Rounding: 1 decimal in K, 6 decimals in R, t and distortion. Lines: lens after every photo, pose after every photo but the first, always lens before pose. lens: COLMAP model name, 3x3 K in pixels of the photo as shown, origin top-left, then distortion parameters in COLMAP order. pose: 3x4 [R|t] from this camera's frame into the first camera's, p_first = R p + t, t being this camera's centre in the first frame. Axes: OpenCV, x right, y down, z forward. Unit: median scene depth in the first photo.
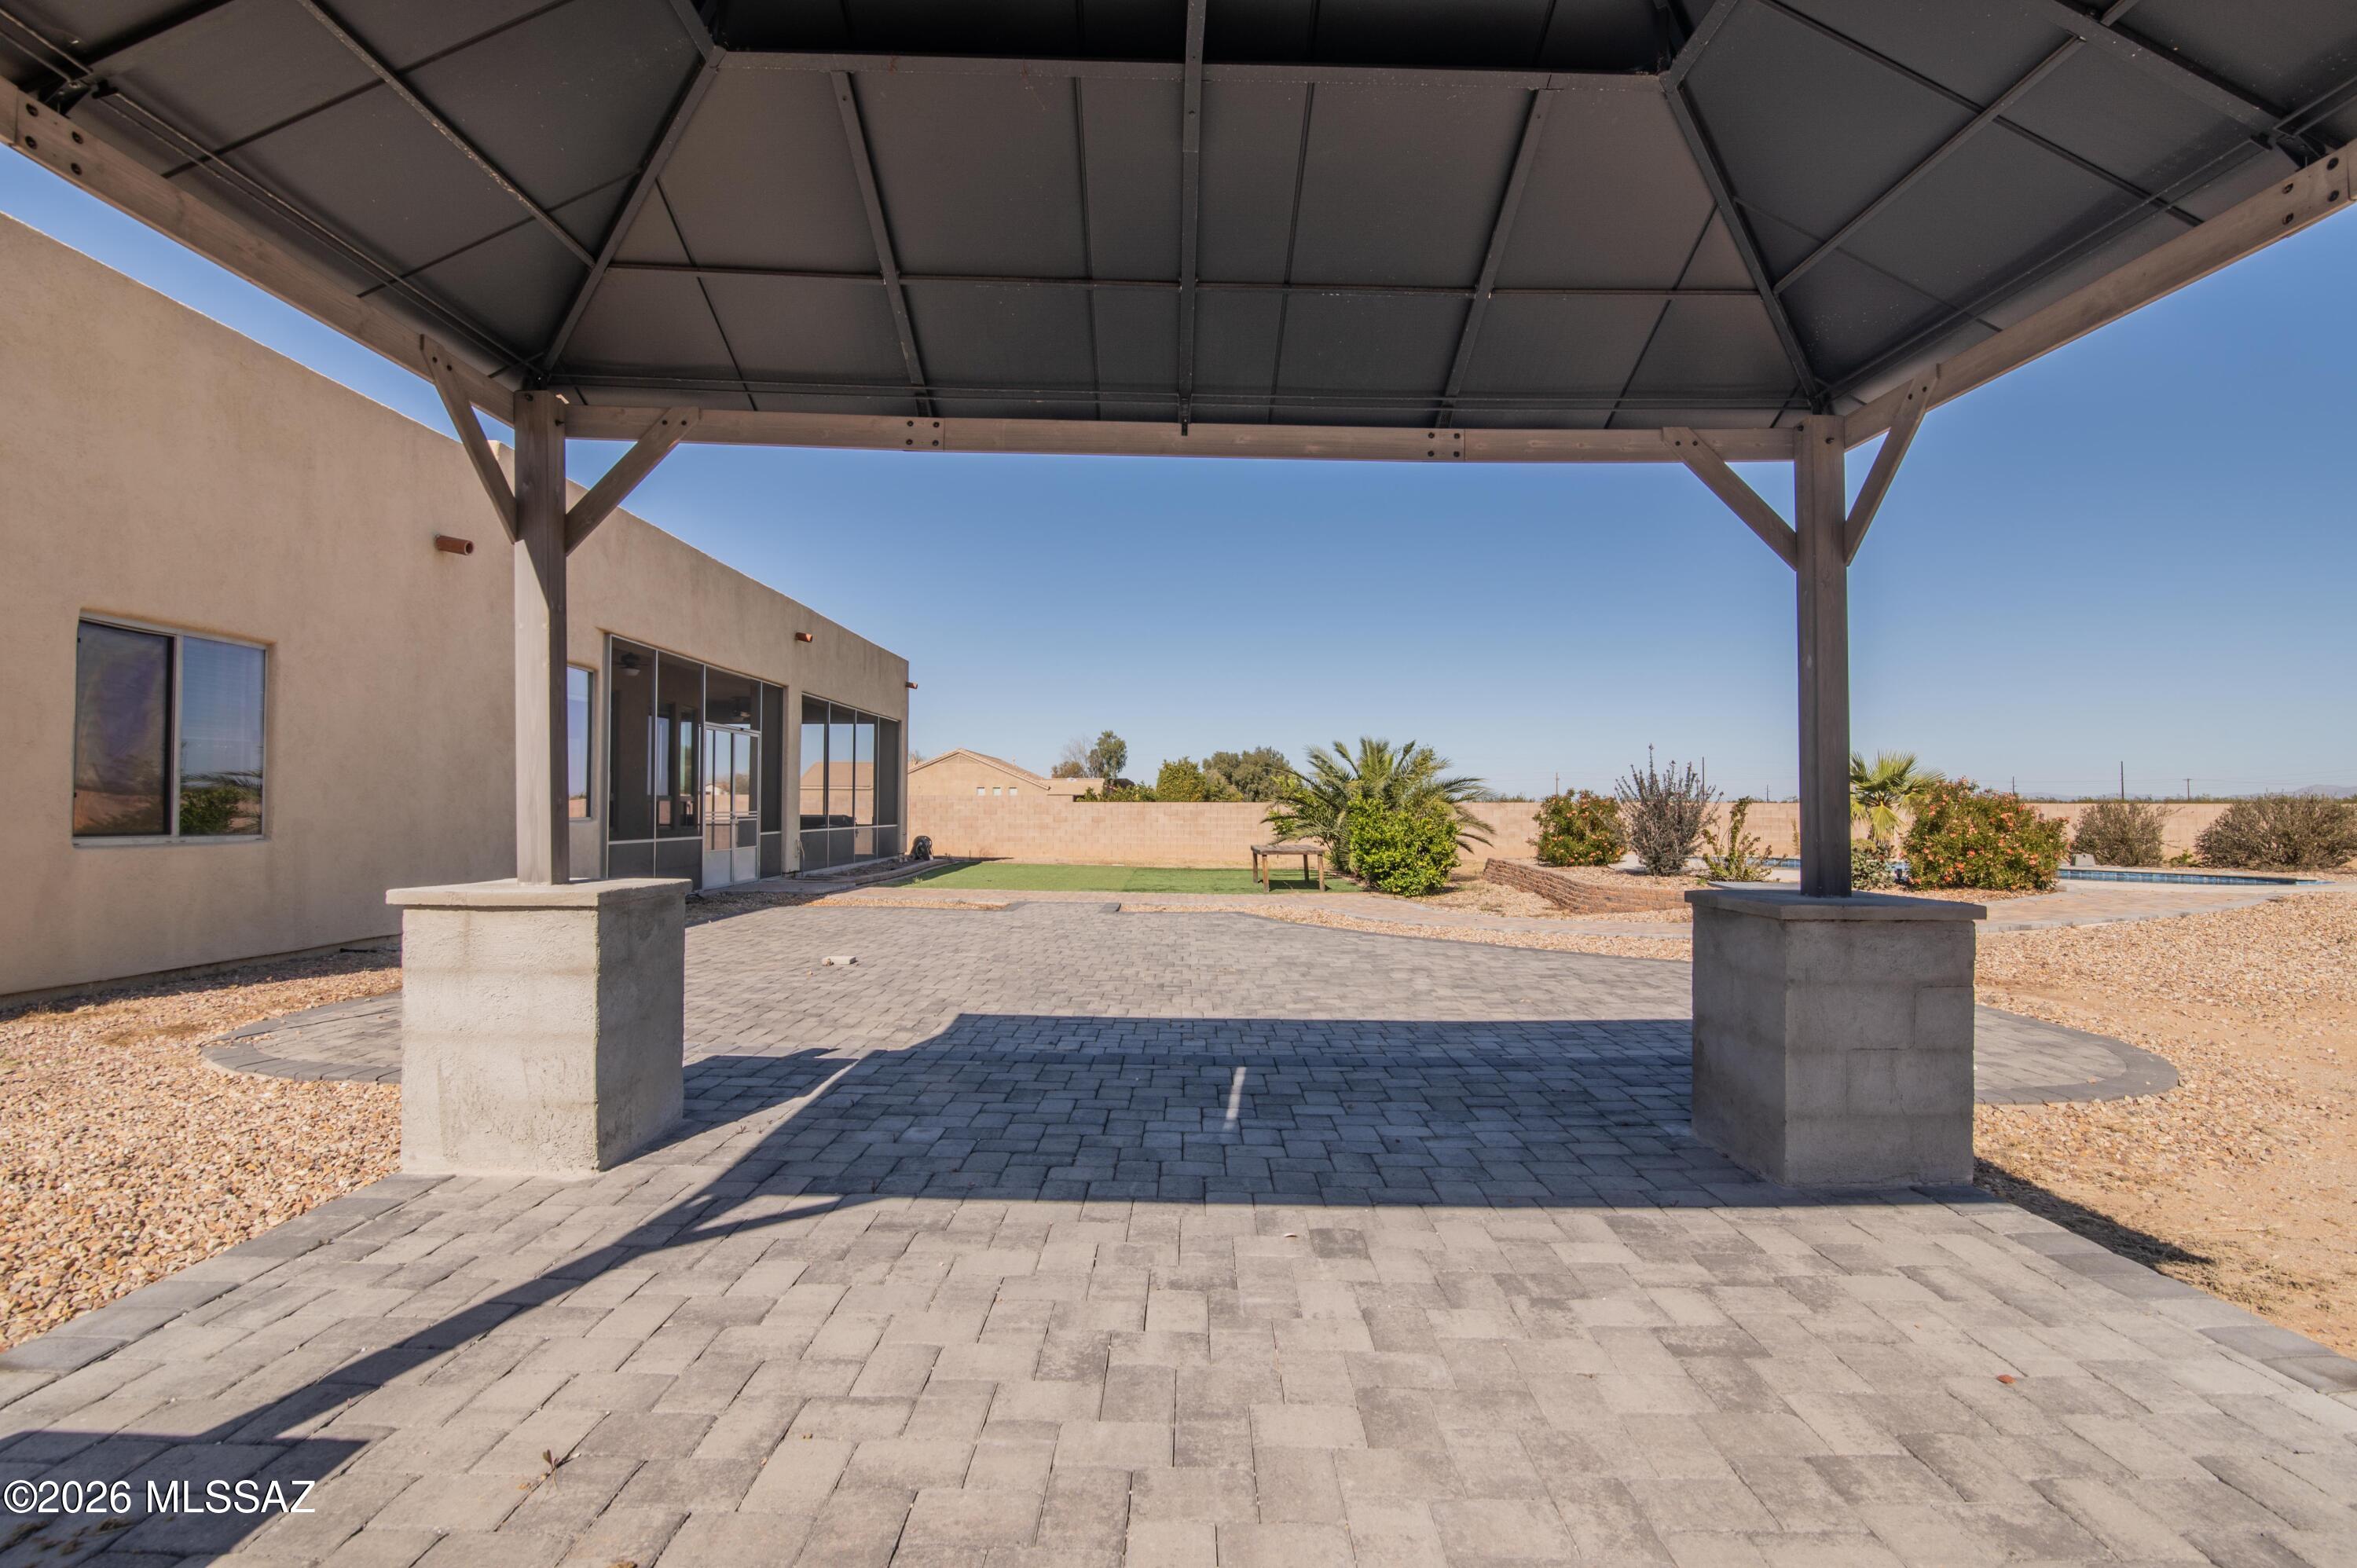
lens RADIAL K [[1085.7, 0, 1188.1], [0, 1085.7, 783.7], [0, 0, 1]] dist [-0.020522, 0.000441]
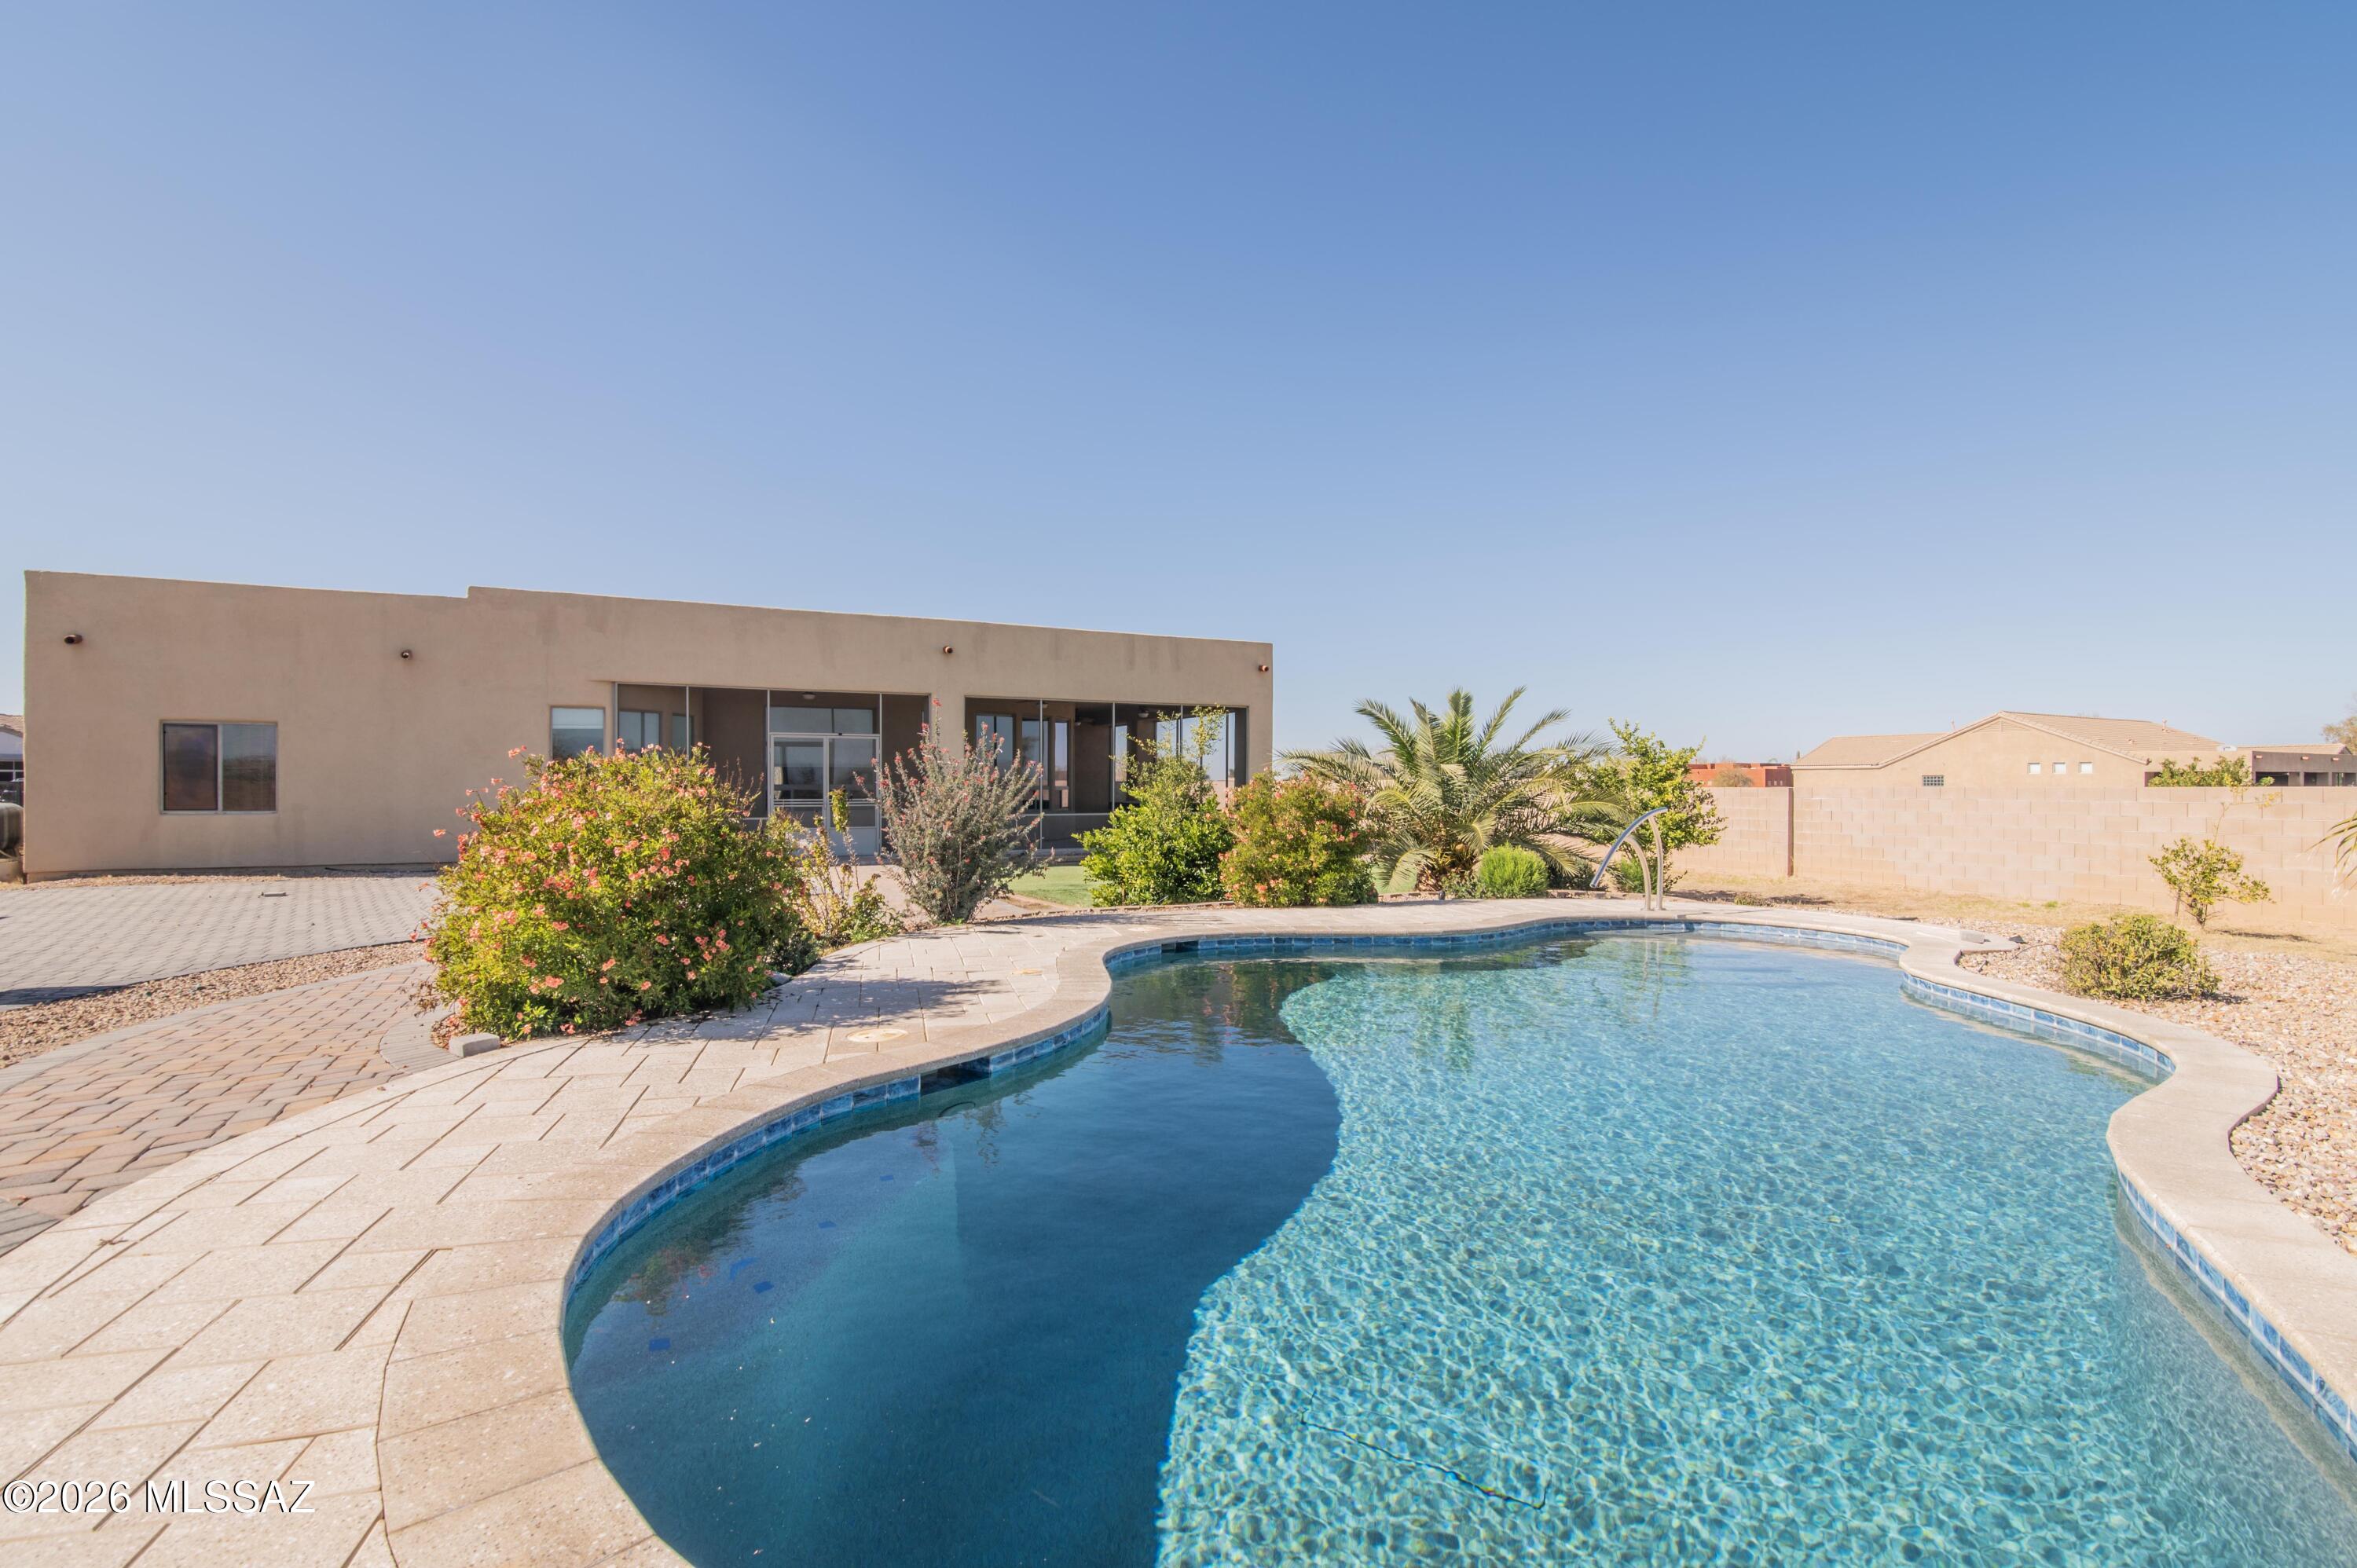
lens RADIAL K [[1085.7, 0, 1188.1], [0, 1085.7, 783.7], [0, 0, 1]] dist [-0.020522, 0.000441]
pose [[0.475278, -0.002492, -0.879832, 0.985529], [0.019088, 0.999790, 0.007480, 0.006188], [0.879628, -0.020349, 0.475226, 0.820781]]
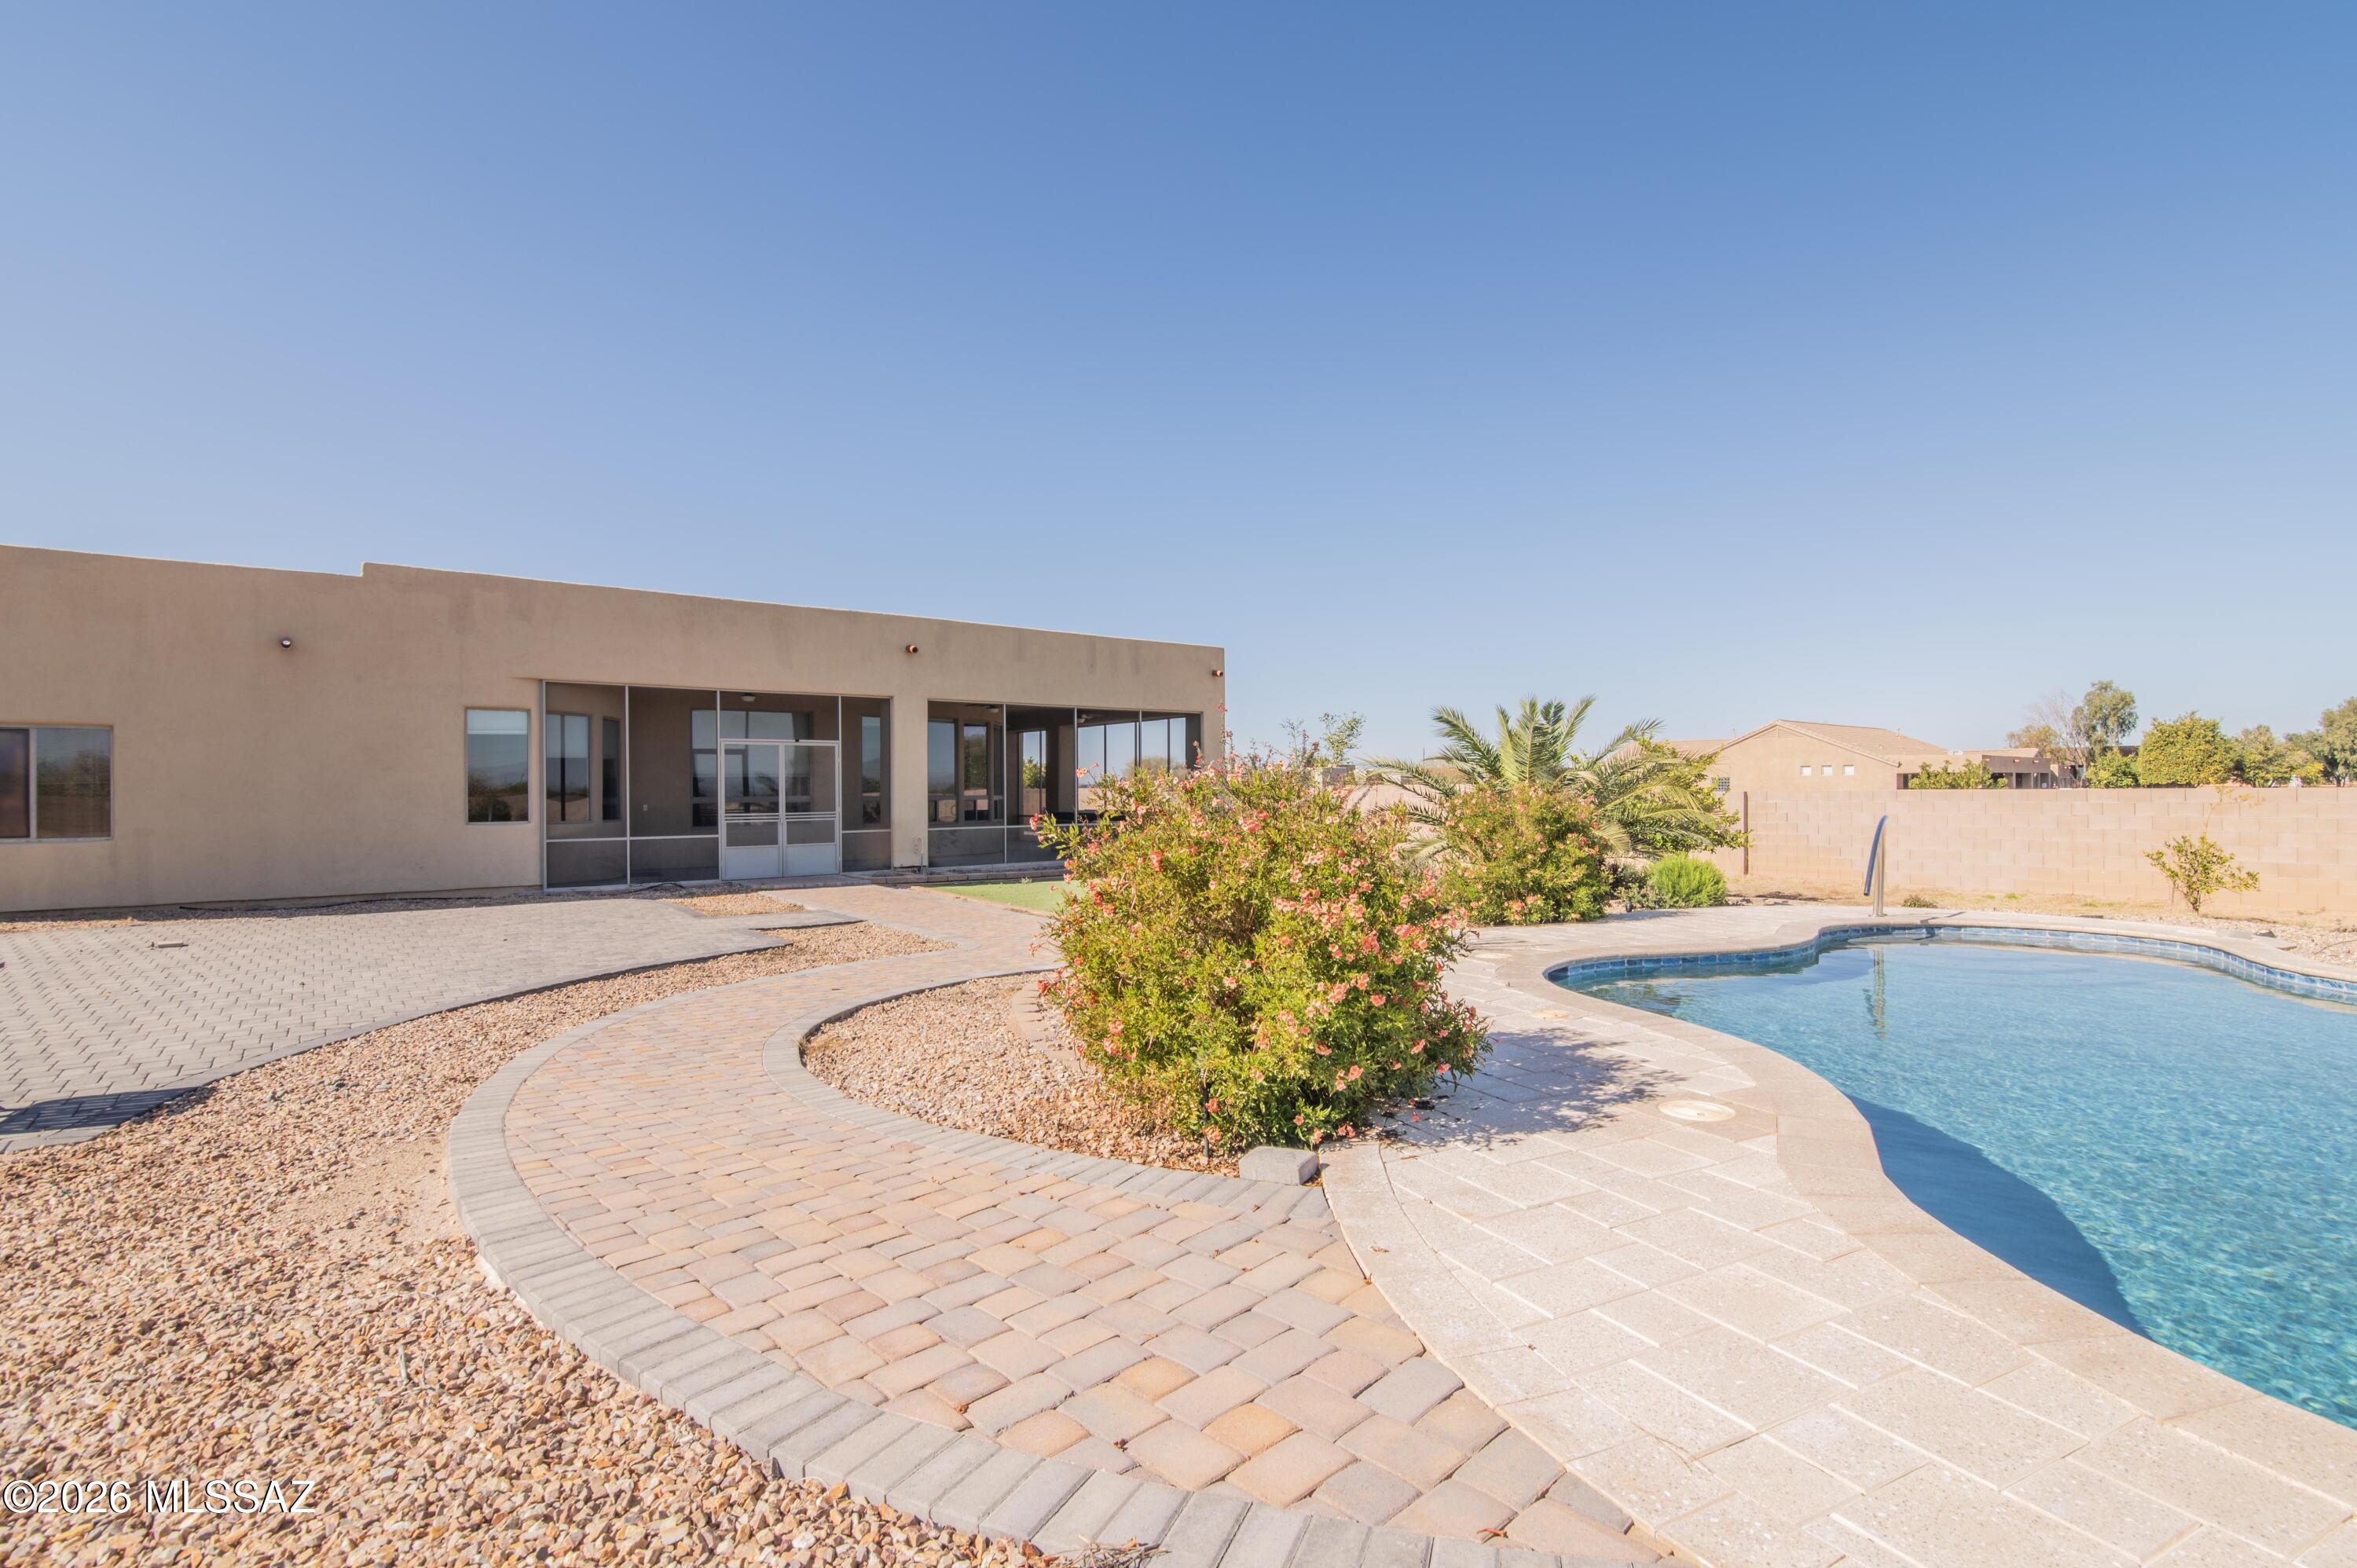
lens RADIAL K [[1085.7, 0, 1188.1], [0, 1085.7, 783.7], [0, 0, 1]] dist [-0.020522, 0.000441]
pose [[0.635263, -0.010634, -0.772223, 0.801826], [0.025184, 0.999659, 0.006951, -0.003042], [0.771885, -0.023863, 0.635314, 0.644282]]
